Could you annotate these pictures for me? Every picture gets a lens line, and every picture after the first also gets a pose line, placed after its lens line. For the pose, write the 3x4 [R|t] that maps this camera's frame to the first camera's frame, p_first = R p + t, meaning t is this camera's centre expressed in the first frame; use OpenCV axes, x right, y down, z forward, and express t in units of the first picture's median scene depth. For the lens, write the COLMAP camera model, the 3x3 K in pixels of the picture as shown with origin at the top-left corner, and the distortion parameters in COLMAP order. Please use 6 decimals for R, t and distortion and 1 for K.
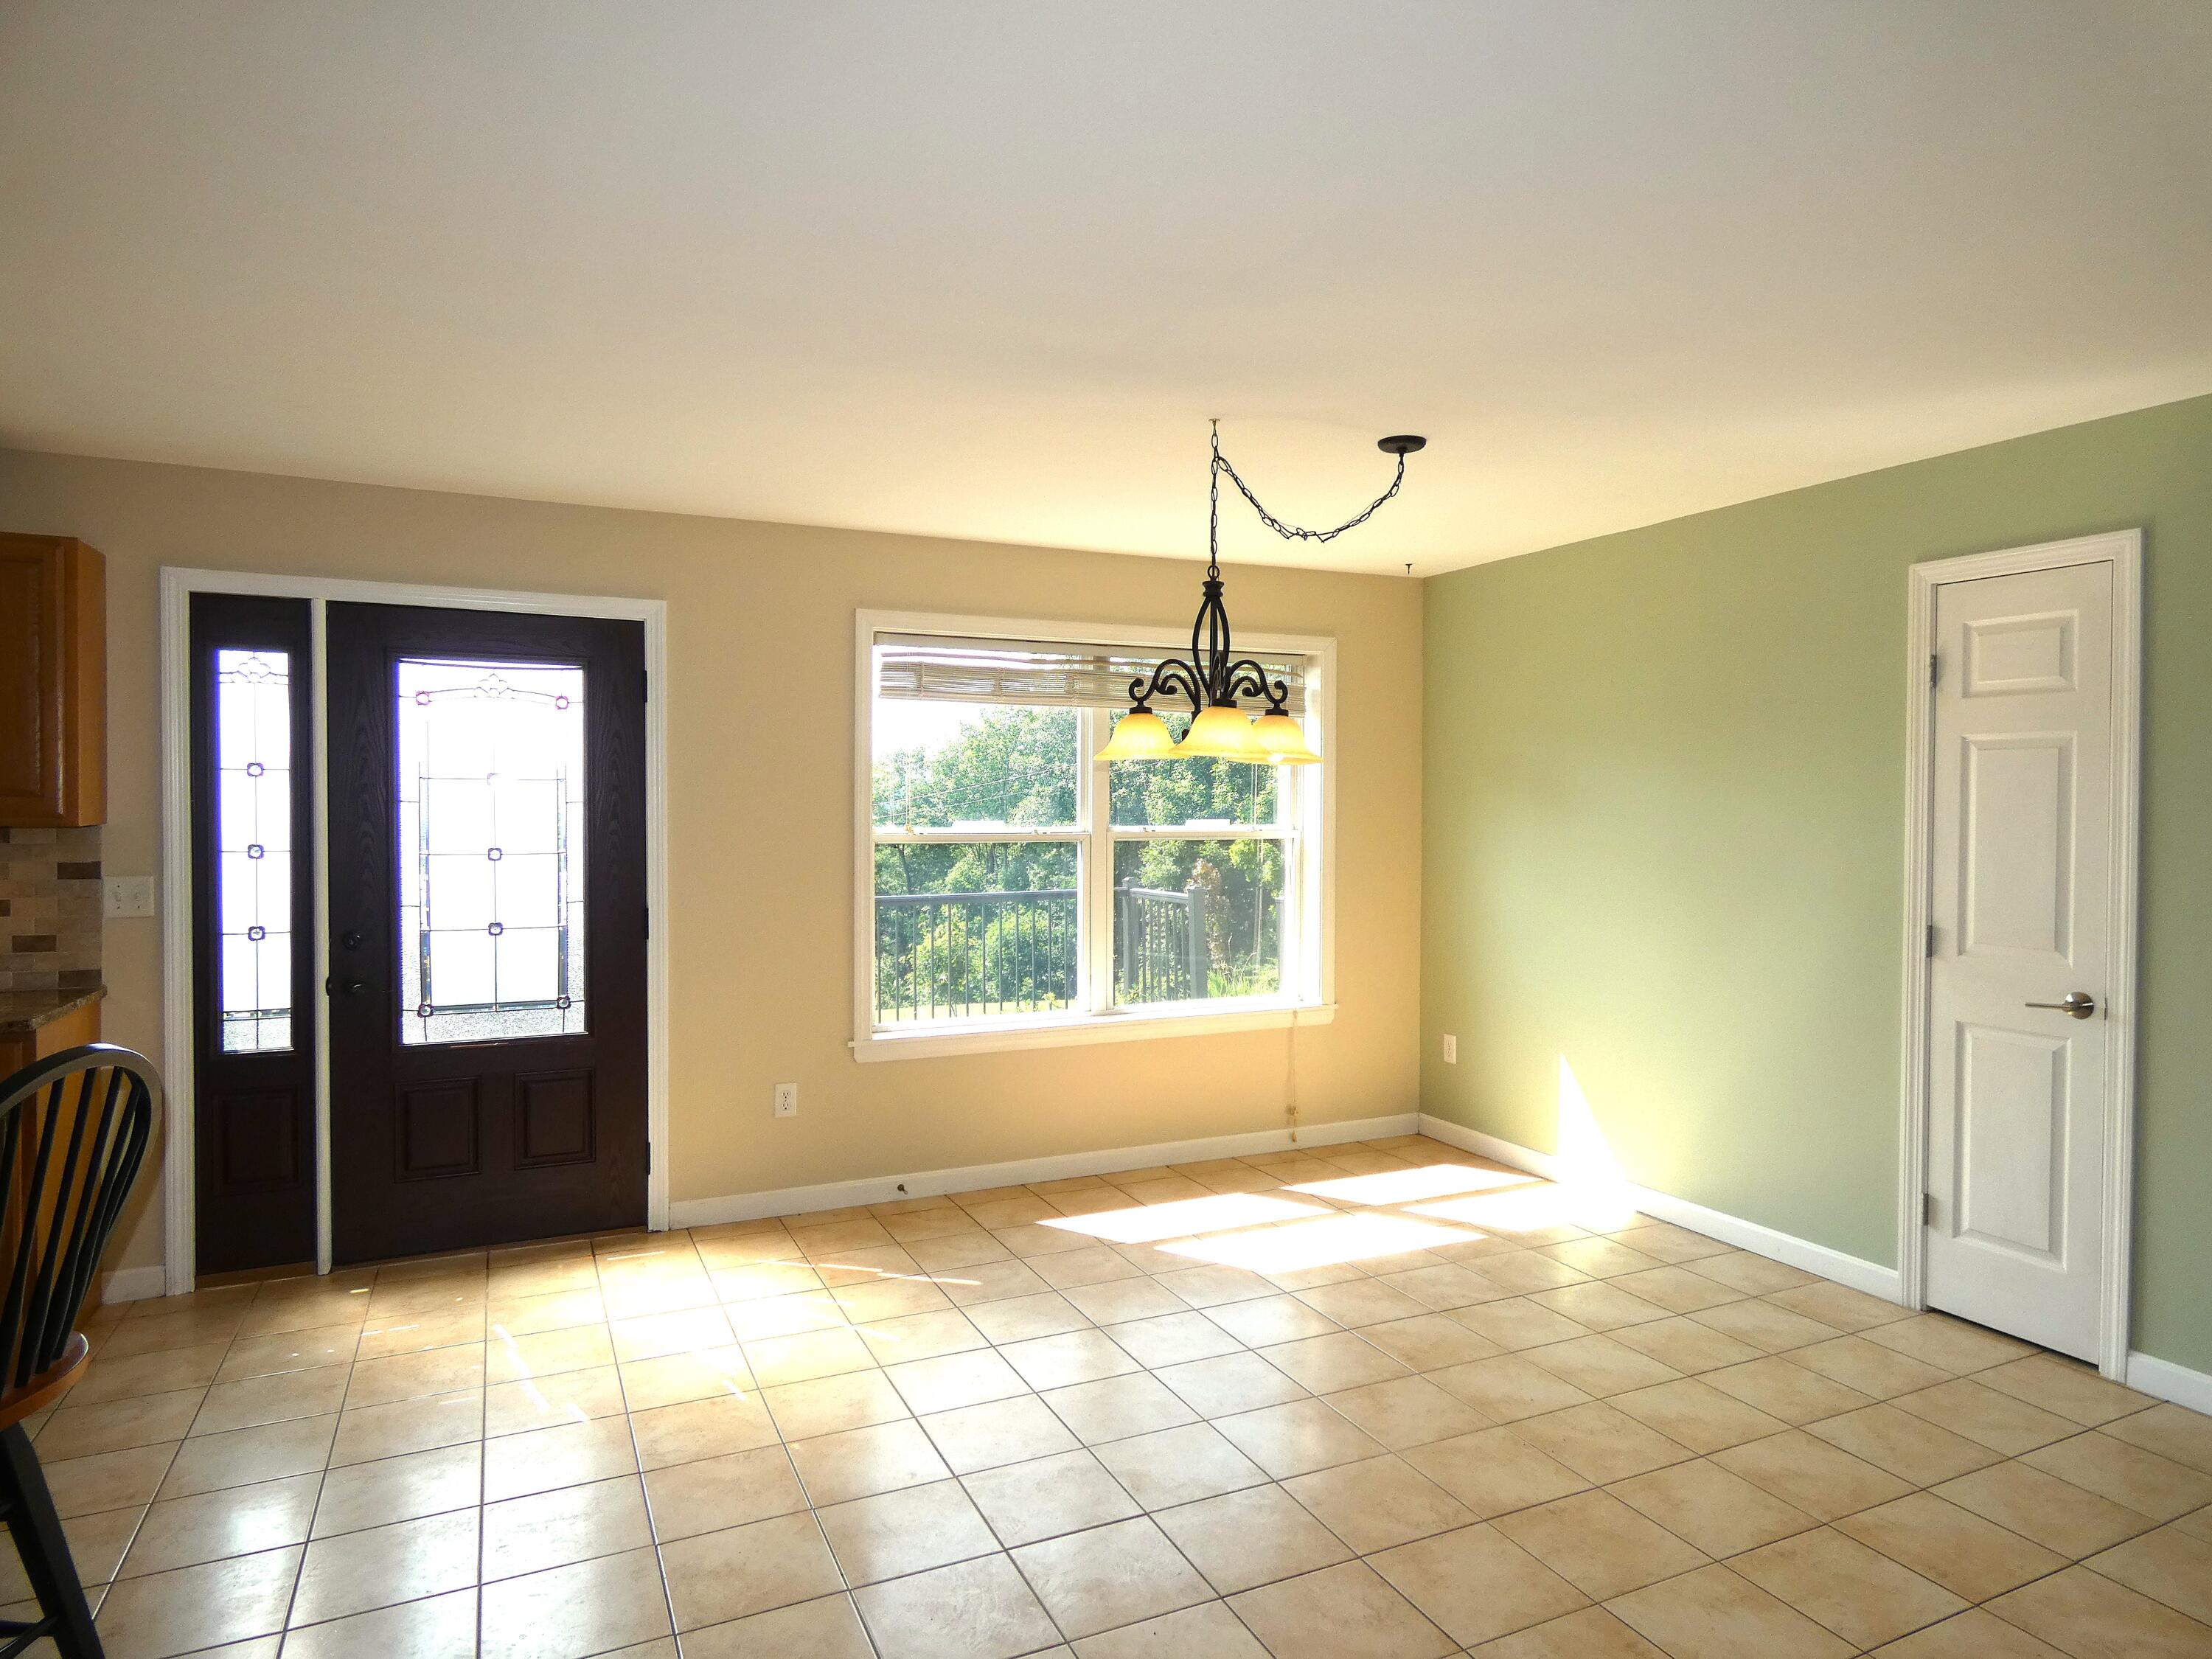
lens RADIAL K [[1331.1, 0, 1134.4], [0, 1331.1, 831.0], [0, 0, 1]] dist [-0.002033, 0.000540]
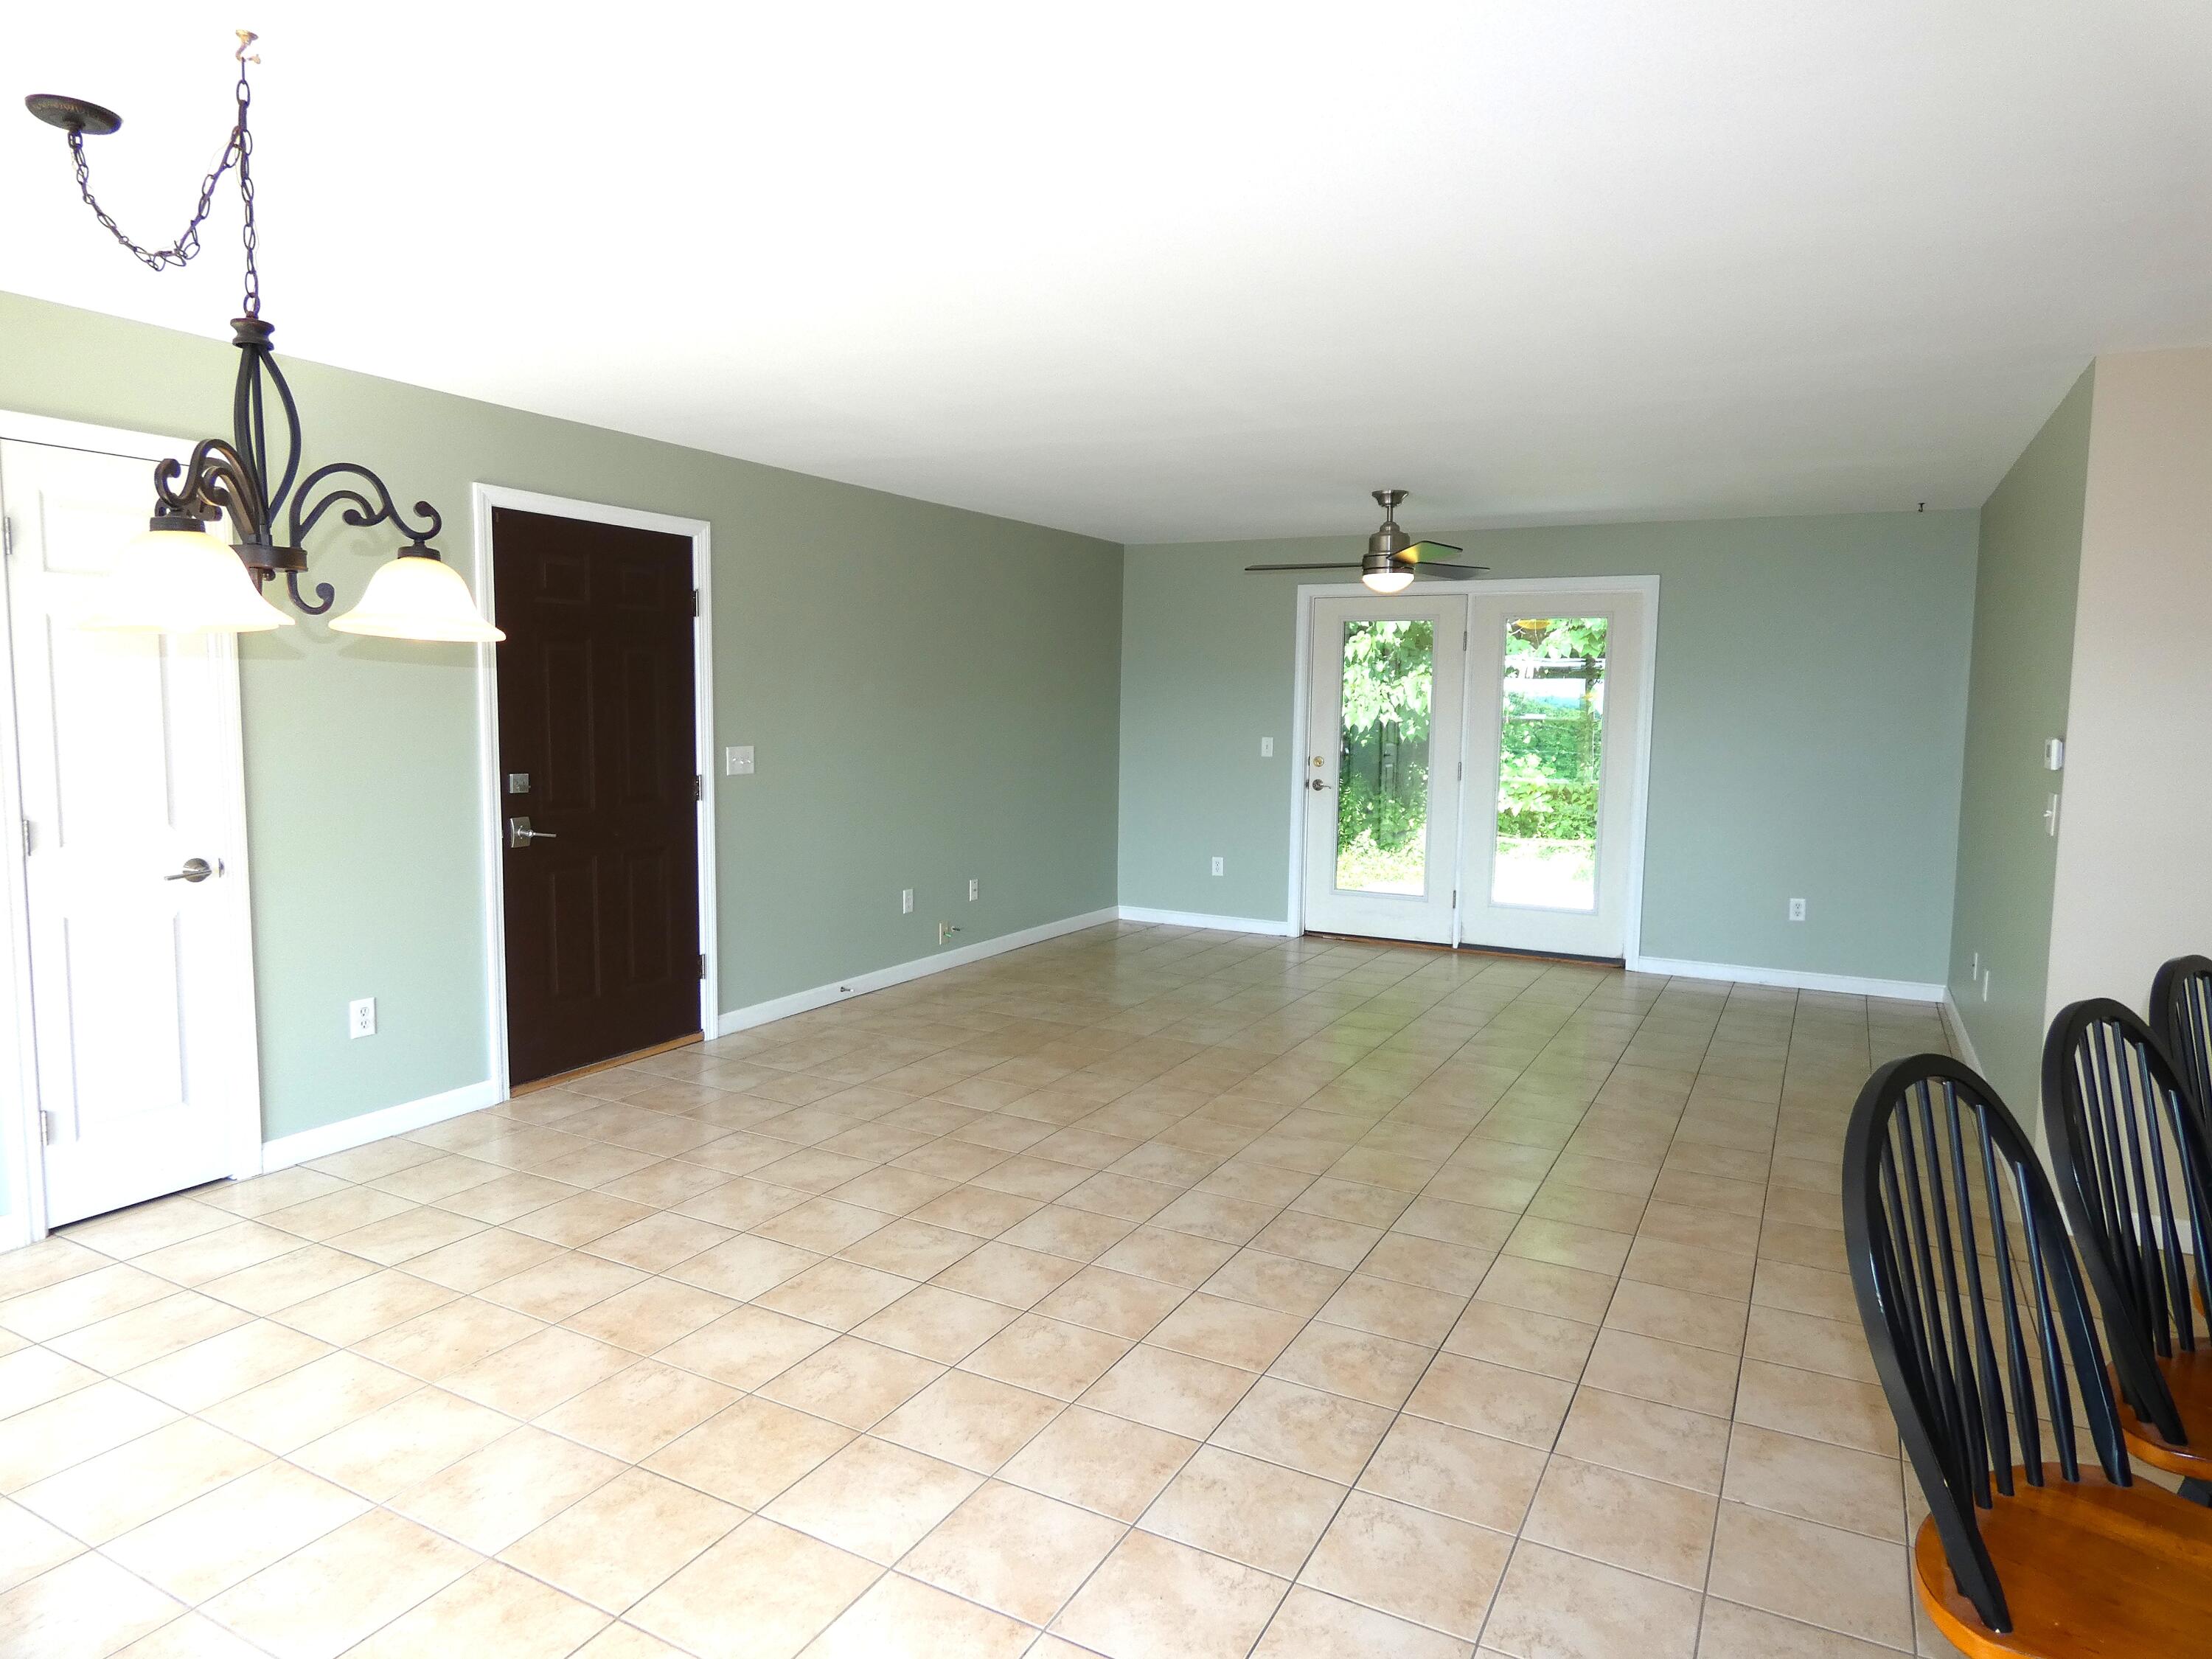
lens RADIAL K [[1331.1, 0, 1113.9], [0, 1331.1, 825.8], [0, 0, 1]] dist [-0.002033, 0.000540]
pose [[-0.589352, -0.092660, 0.802545, -0.566281], [-0.001372, 0.993514, 0.113701, -0.029887], [-0.807875, 0.065909, -0.585657, 0.918714]]
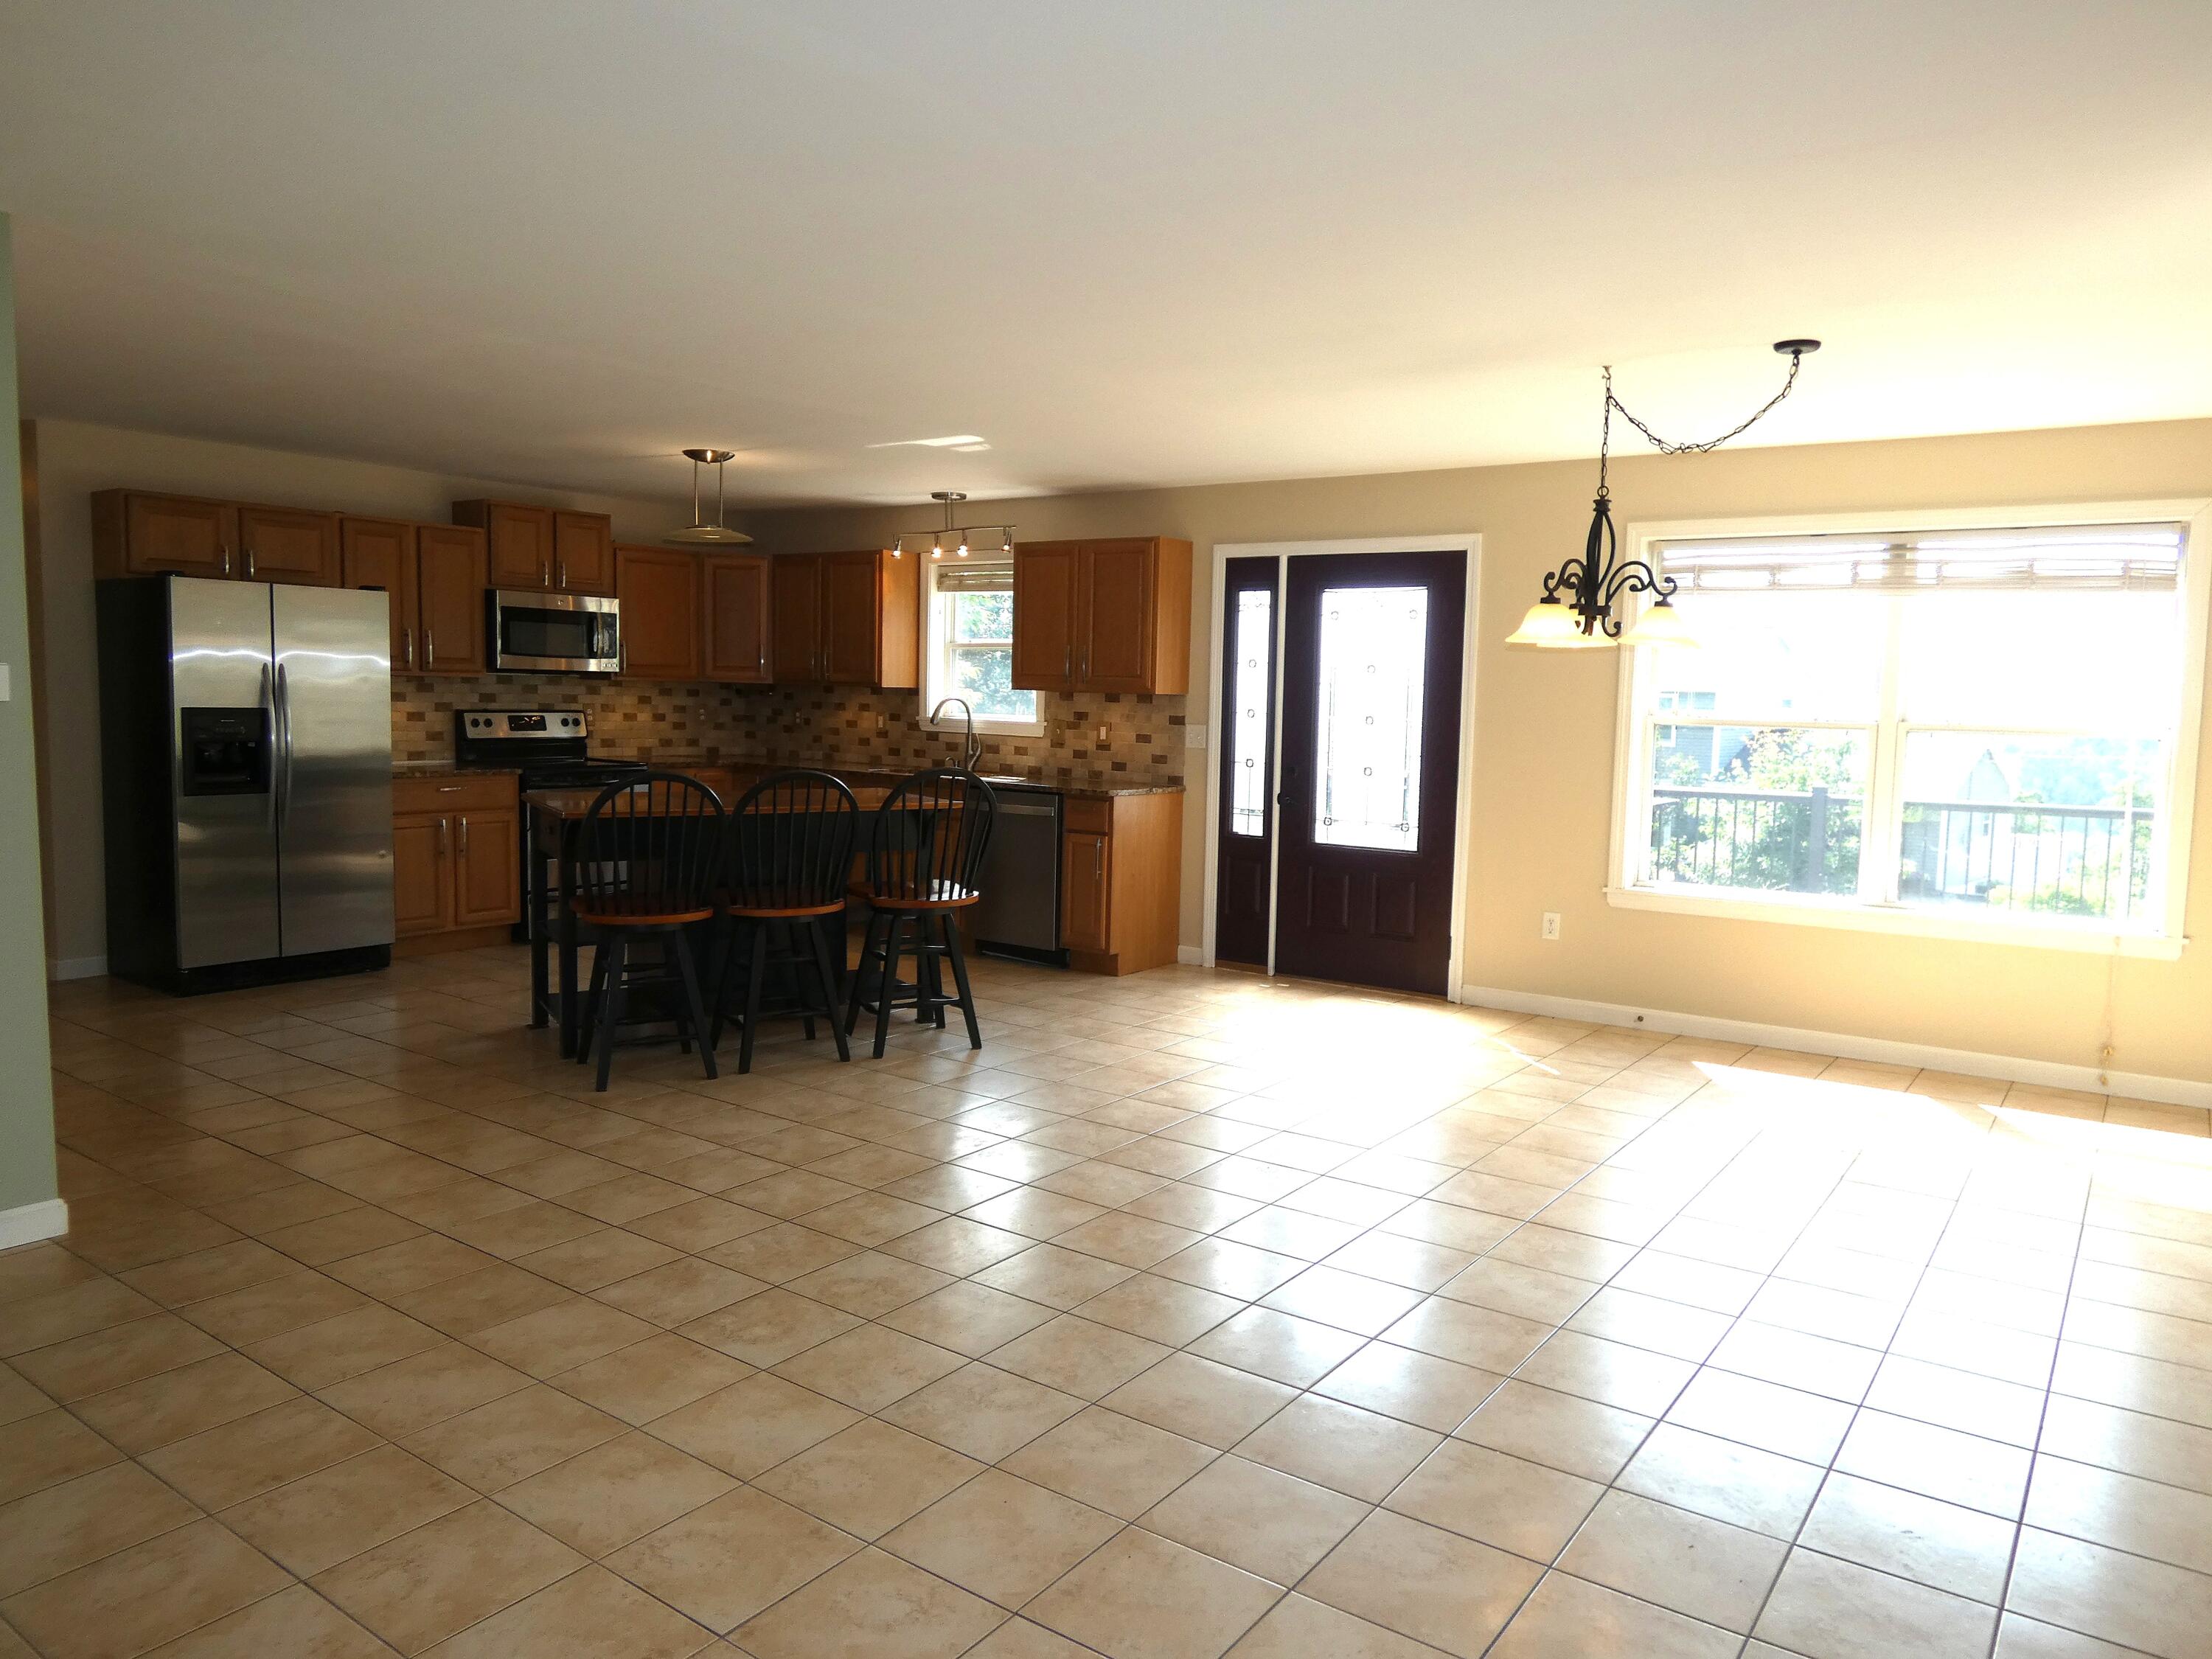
lens RADIAL K [[1487.7, 0, 1104.3], [0, 1487.7, 829.7], [0, 0, 1]] dist [-0.017627, 0.003553]
pose [[0.475618, 0.086708, -0.875368, 0.925320], [-0.039308, 0.996231, 0.077322, 0.024951], [0.878773, -0.002367, 0.477234, -0.048979]]
